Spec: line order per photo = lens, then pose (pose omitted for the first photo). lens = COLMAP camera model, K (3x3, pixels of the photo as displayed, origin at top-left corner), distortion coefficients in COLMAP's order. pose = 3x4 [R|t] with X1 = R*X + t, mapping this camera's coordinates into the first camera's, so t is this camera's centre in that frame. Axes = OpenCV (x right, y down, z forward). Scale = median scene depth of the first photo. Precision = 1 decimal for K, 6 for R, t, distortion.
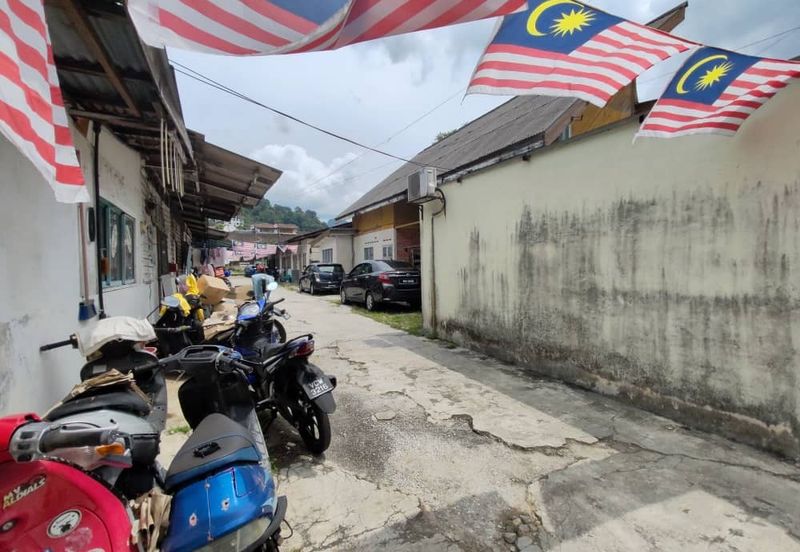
lens RADIAL K [[362.9, 0, 401.1], [0, 362.9, 275.8], [0, 0, 1]] dist [-0.000358, 0.003543]
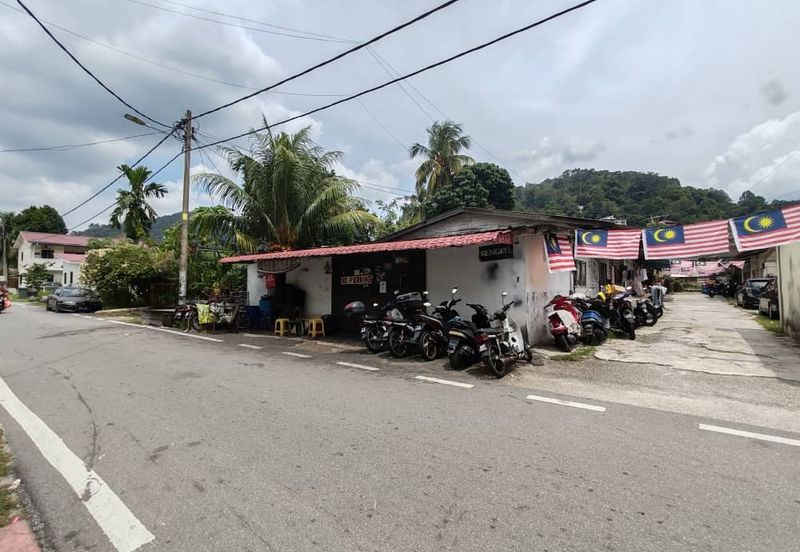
lens RADIAL K [[362.9, 0, 401.1], [0, 362.9, 275.8], [0, 0, 1]] dist [-0.000358, 0.003543]
pose [[0.420260, -0.015882, -0.907265, 0.707465], [-0.025269, 0.999254, -0.029197, 0.030478], [0.907052, 0.035196, 0.419546, -0.853095]]
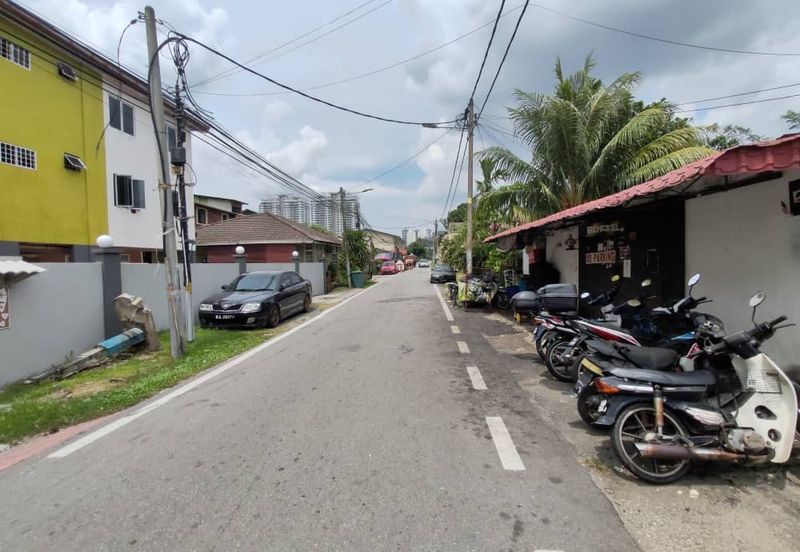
lens RADIAL K [[363.0, 0, 400.0], [0, 363.0, 276.0], [0, 0, 1]] dist [-0.001341, 0.000271]
pose [[-0.535135, 0.054535, -0.843004, 0.492552], [0.006439, 0.998148, 0.060484, -0.004566], [0.844742, 0.026939, -0.534496, -0.326073]]
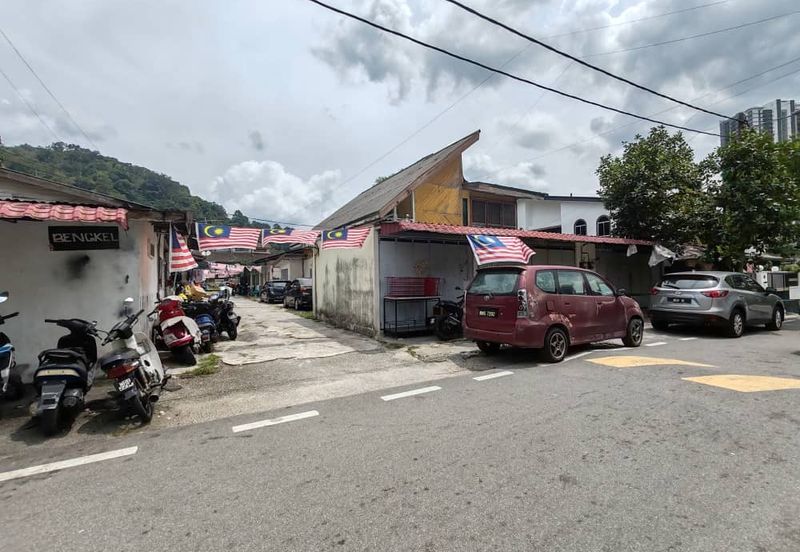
lens RADIAL K [[362.9, 0, 401.1], [0, 362.9, 275.8], [0, 0, 1]] dist [-0.000358, 0.003543]
pose [[0.998566, 0.000924, 0.053519, 0.418610], [0.001579, 0.998907, -0.046705, 0.030423], [-0.053503, 0.046722, 0.997474, -0.895871]]
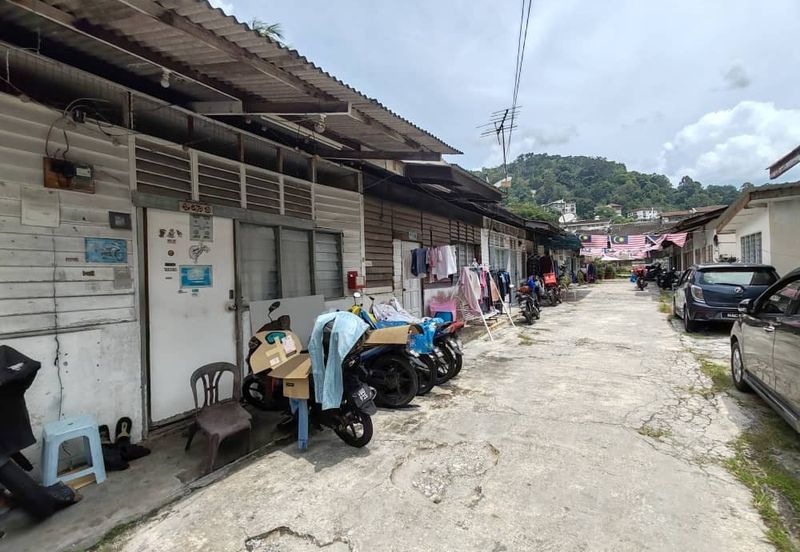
lens RADIAL K [[362.9, 0, 401.1], [0, 362.9, 275.8], [0, 0, 1]] dist [-0.000358, 0.003543]
pose [[0.506612, 0.007245, -0.862143, -0.044836], [-0.004489, 0.999973, 0.005766, -0.051546], [0.862162, 0.000949, 0.506631, 0.990766]]
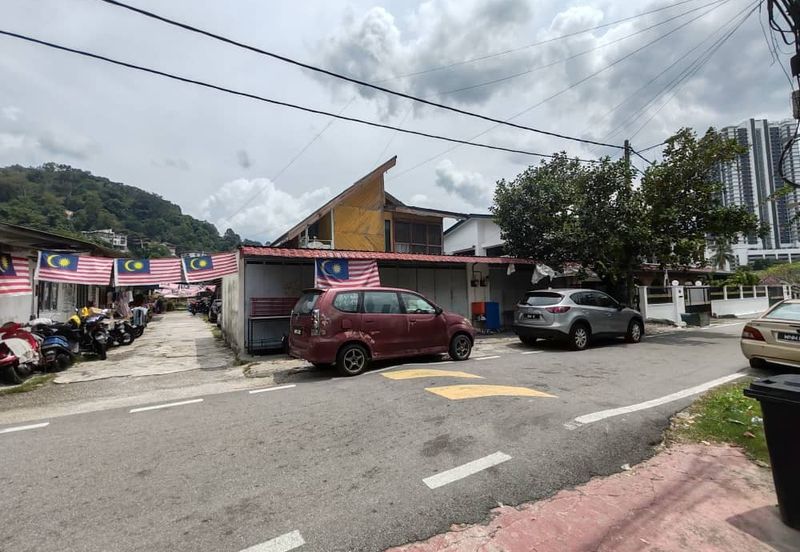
lens RADIAL K [[362.9, 0, 401.1], [0, 362.9, 275.8], [0, 0, 1]] dist [-0.000358, 0.003543]
pose [[0.997667, -0.007063, 0.067905, 0.899017], [0.013256, 0.995746, -0.091180, 0.024242], [-0.066973, 0.091867, 0.993517, -1.015598]]
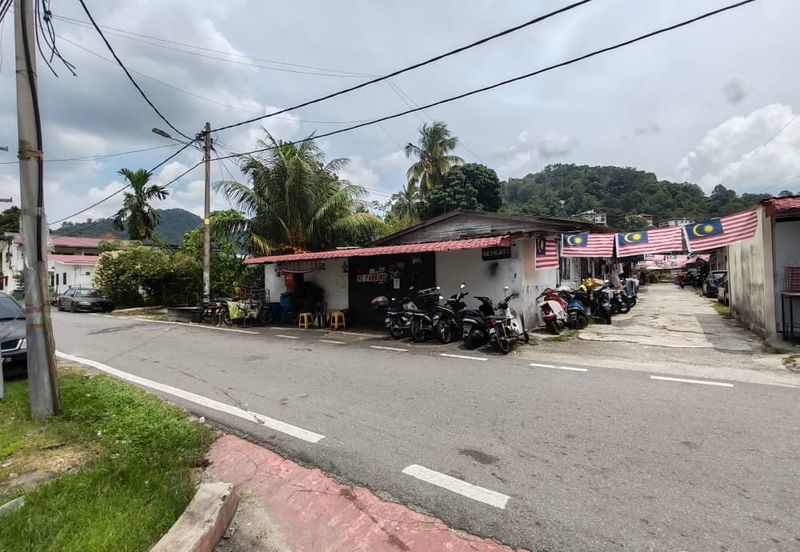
lens RADIAL K [[363.0, 0, 400.0], [0, 363.0, 276.0], [0, 0, 1]] dist [-0.001341, 0.000271]
pose [[0.454116, -0.010590, -0.890880, 0.844207], [-0.009543, 0.999814, -0.016750, 0.028159], [0.890892, 0.016108, 0.453930, -1.042402]]
